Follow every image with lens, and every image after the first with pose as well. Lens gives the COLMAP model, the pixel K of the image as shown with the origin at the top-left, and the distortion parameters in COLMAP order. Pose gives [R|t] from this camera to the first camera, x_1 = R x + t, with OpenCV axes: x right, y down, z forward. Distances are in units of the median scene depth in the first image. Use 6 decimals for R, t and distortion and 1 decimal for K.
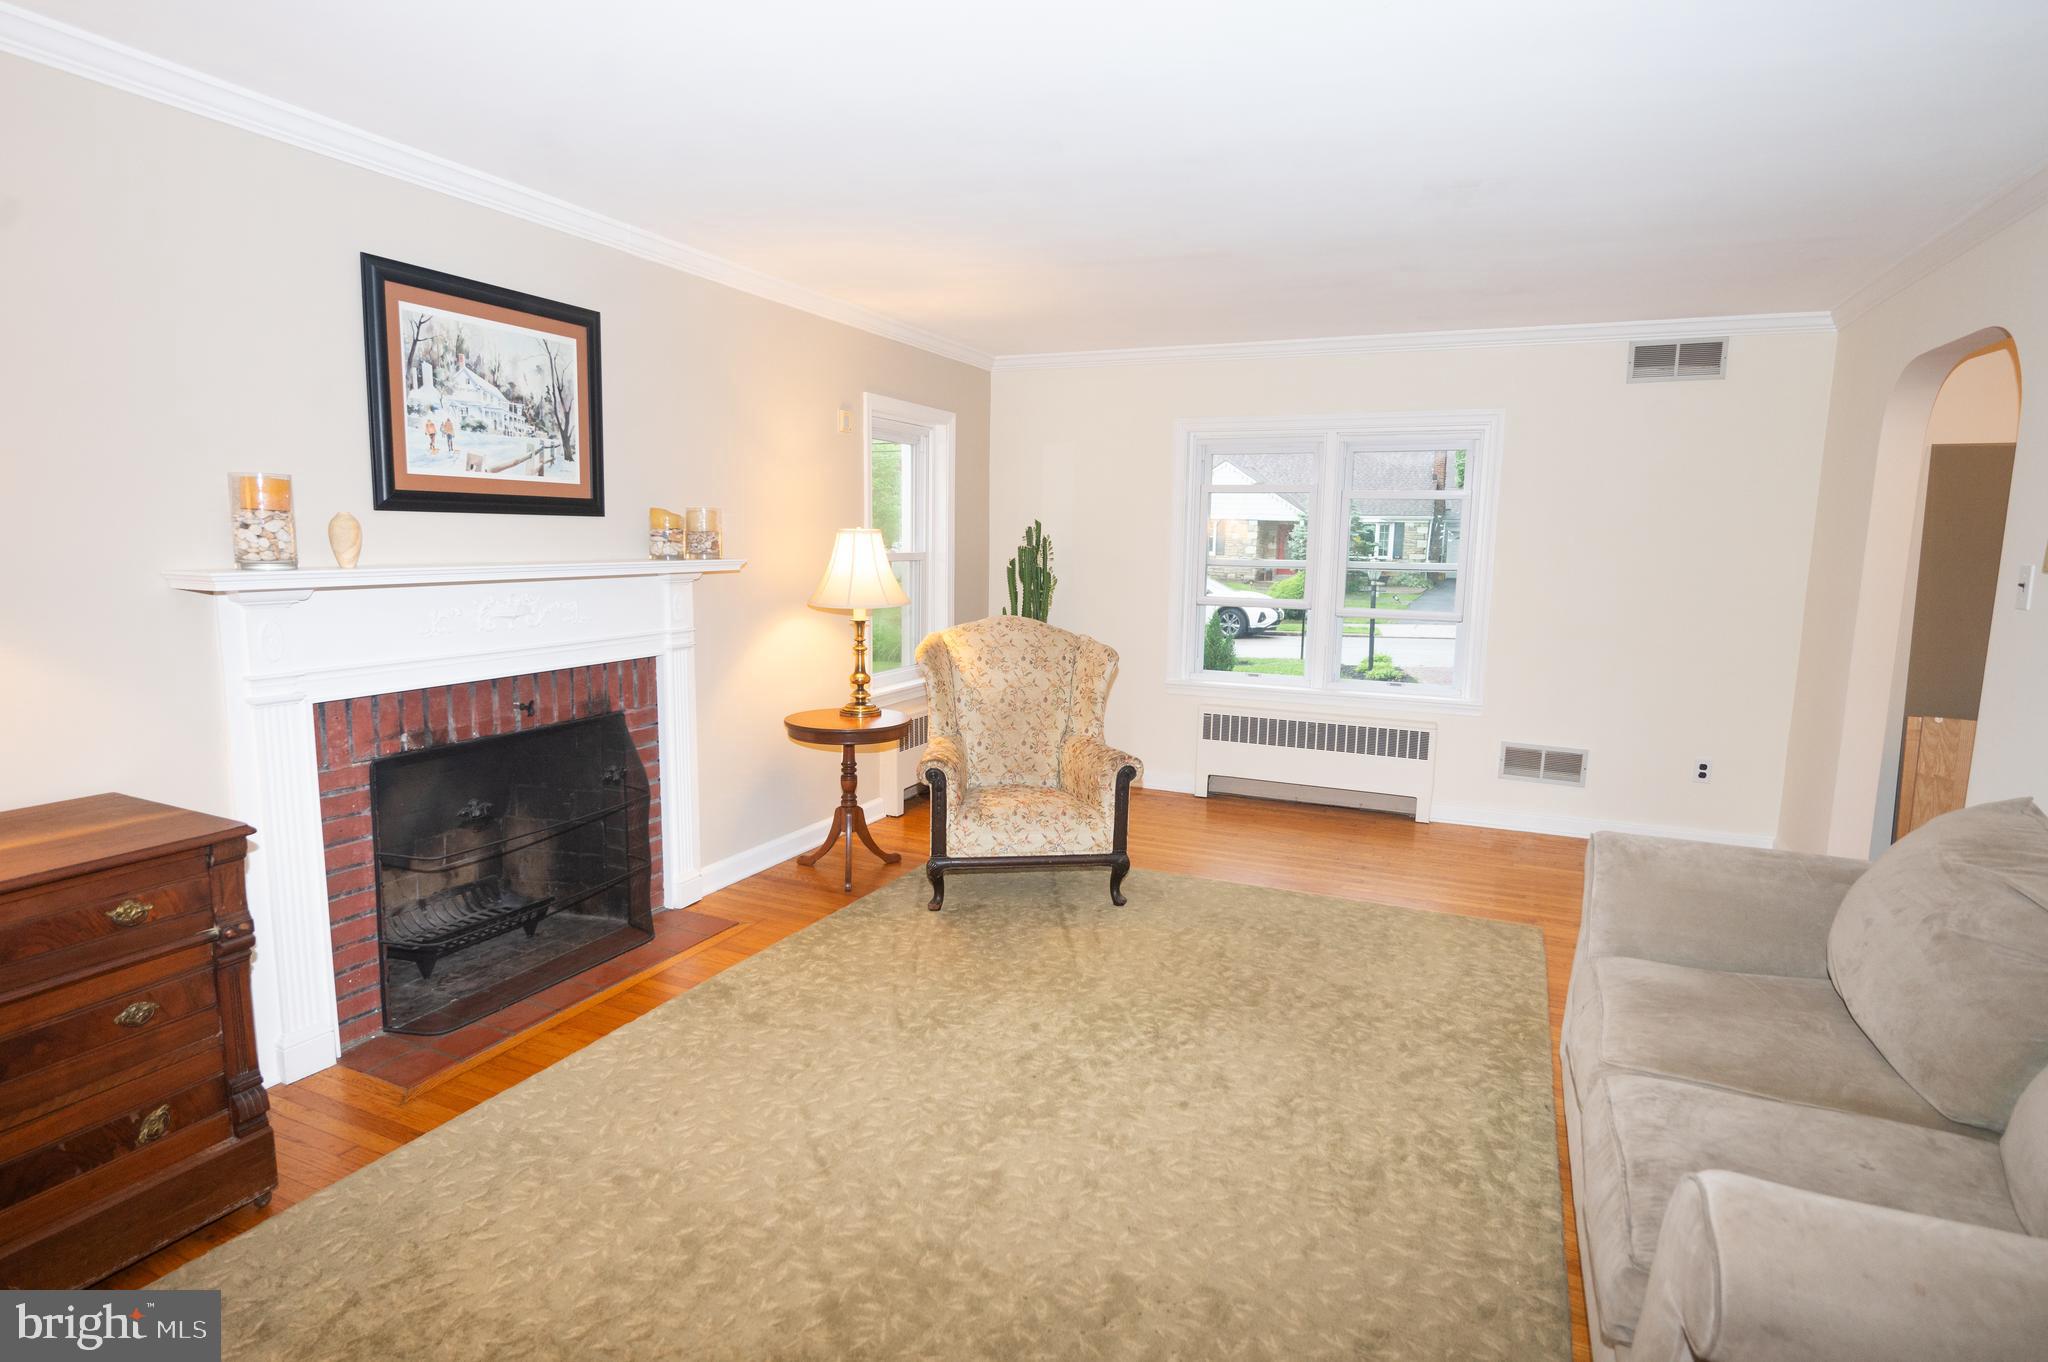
lens RADIAL K [[1069.4, 0, 1018.9], [0, 1069.4, 687.3], [0, 0, 1]] dist [-0.003352, 0.001094]
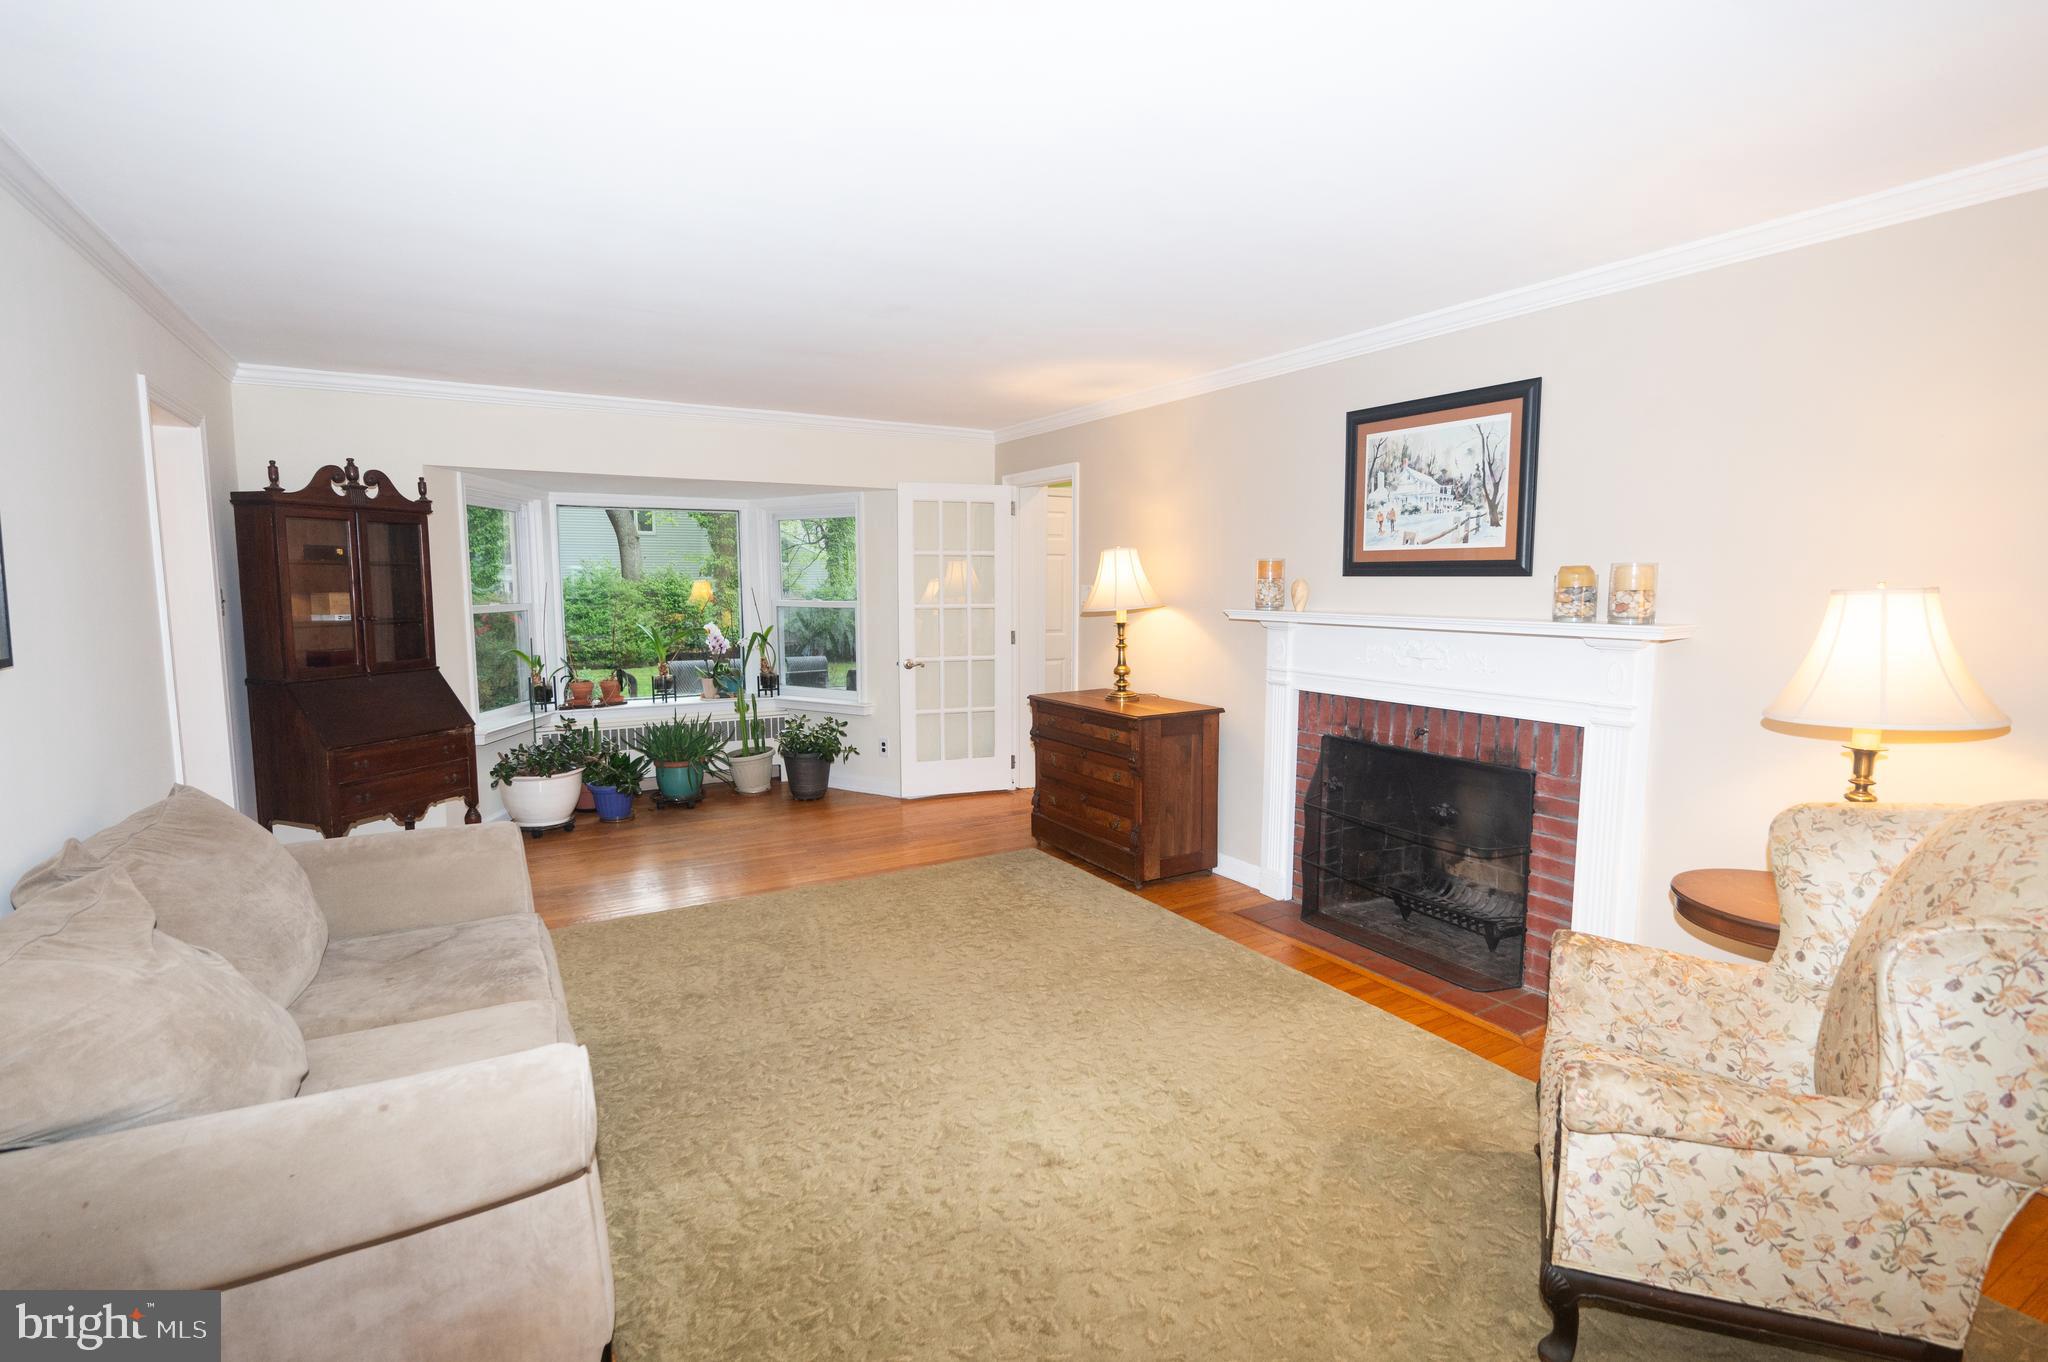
lens RADIAL K [[952.0, 0, 1043.5], [0, 952.0, 692.2], [0, 0, 1]] dist [0.004125, 0.000460]
pose [[-0.553910, 0.079143, -0.828806, 0.736409], [-0.133214, 0.974222, 0.182059, -0.181762], [0.821850, 0.211253, -0.529089, 1.309776]]
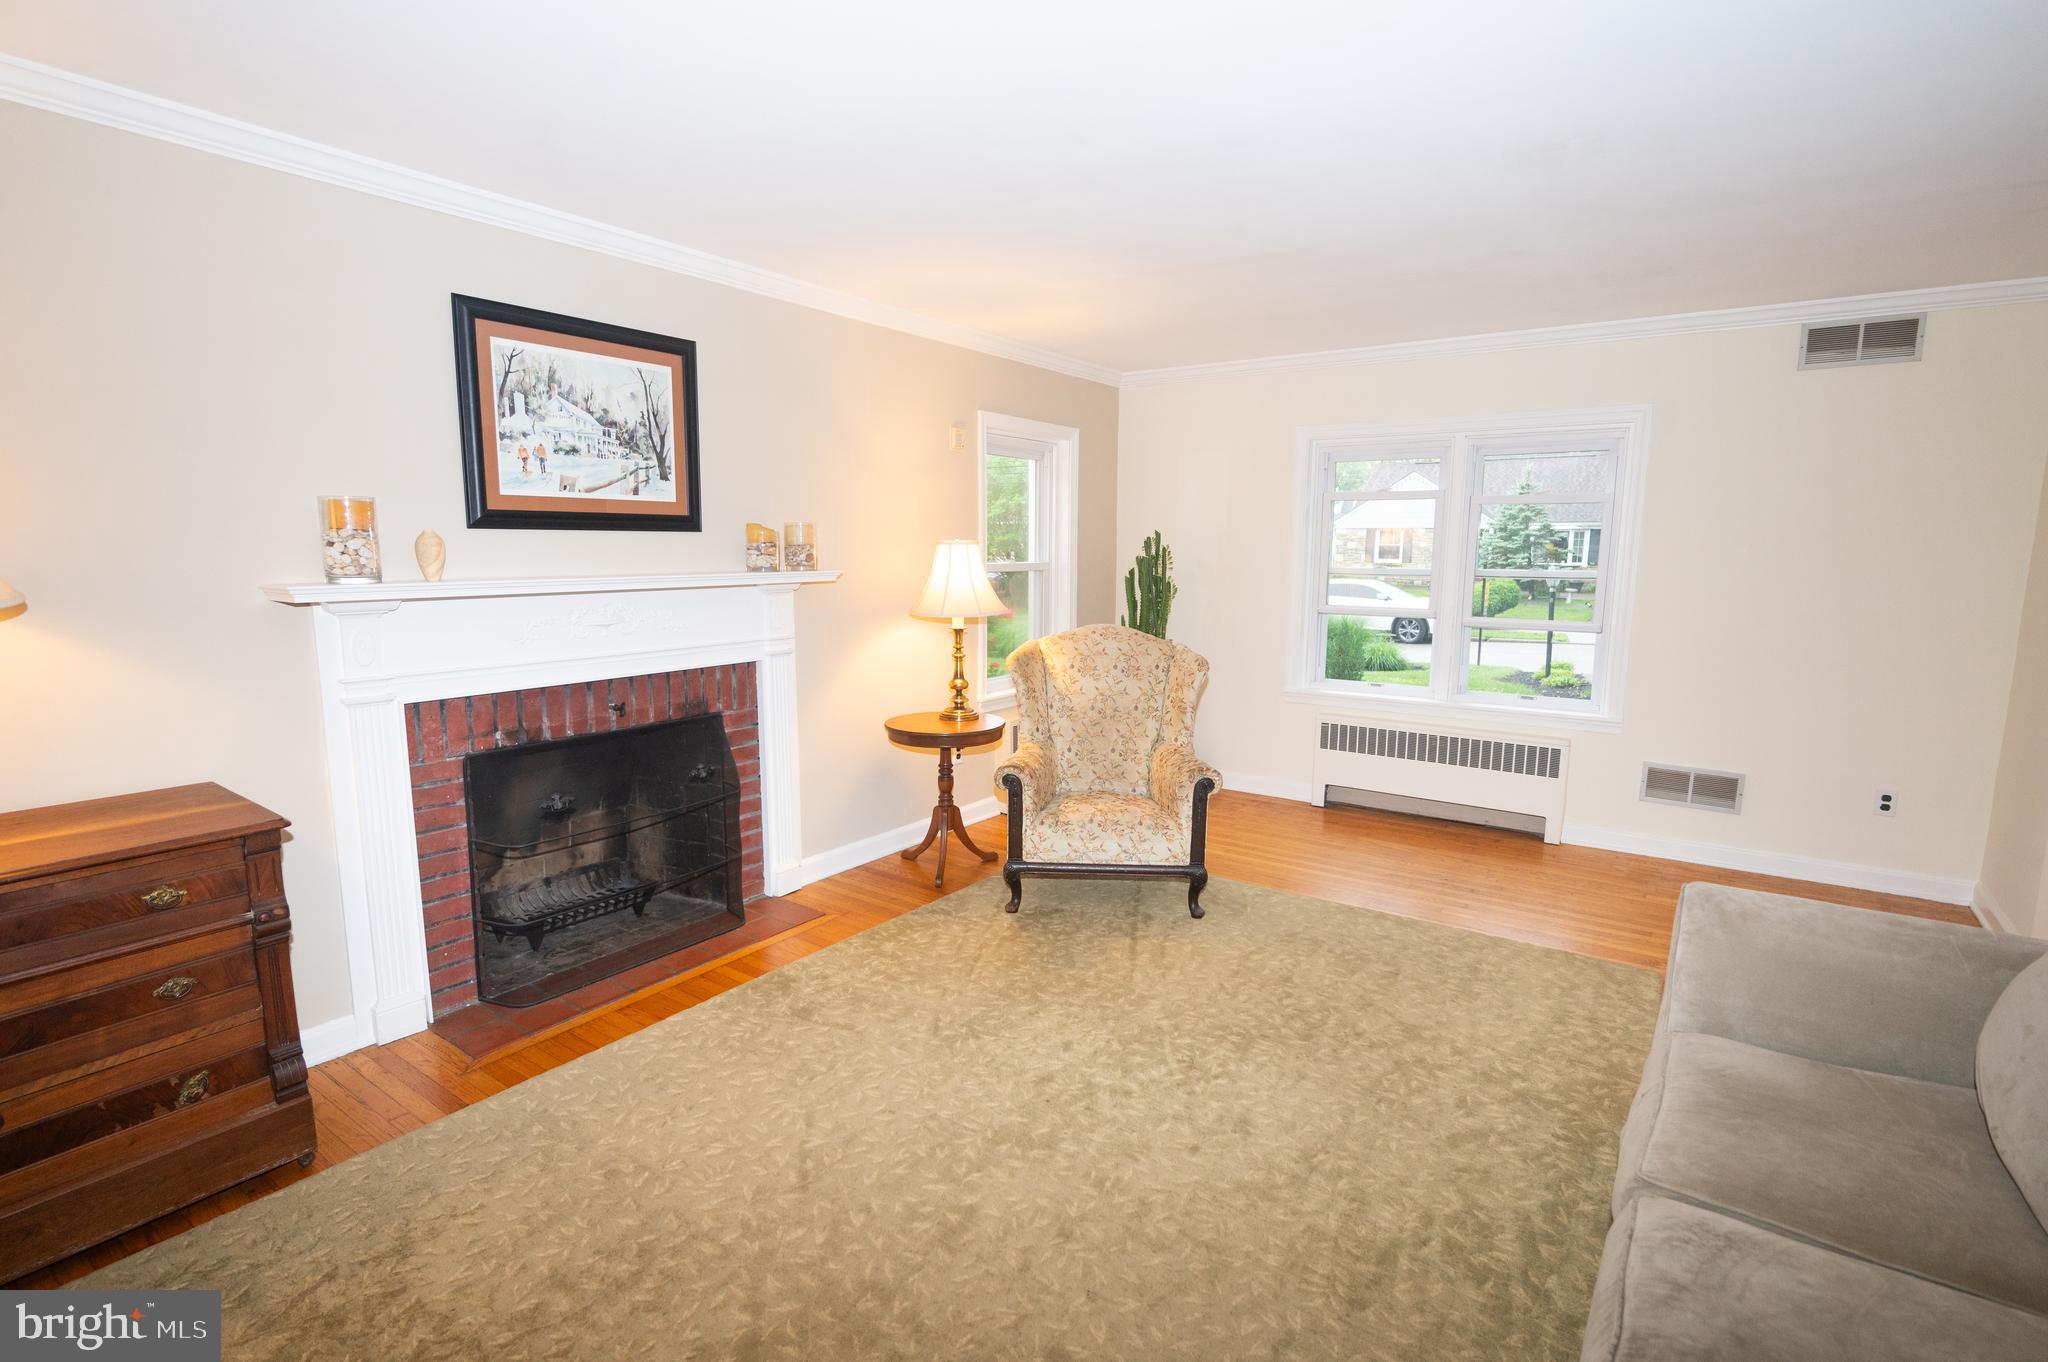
lens RADIAL K [[970.8, 0, 1033.3], [0, 970.8, 687.5], [0, 0, 1]] dist [-0.000549, -0.000389]
pose [[0.982487, 0.017510, -0.185506, 0.145739], [-0.016922, 0.999846, 0.004752, -0.015458], [0.185561, -0.001530, 0.982632, 0.117682]]
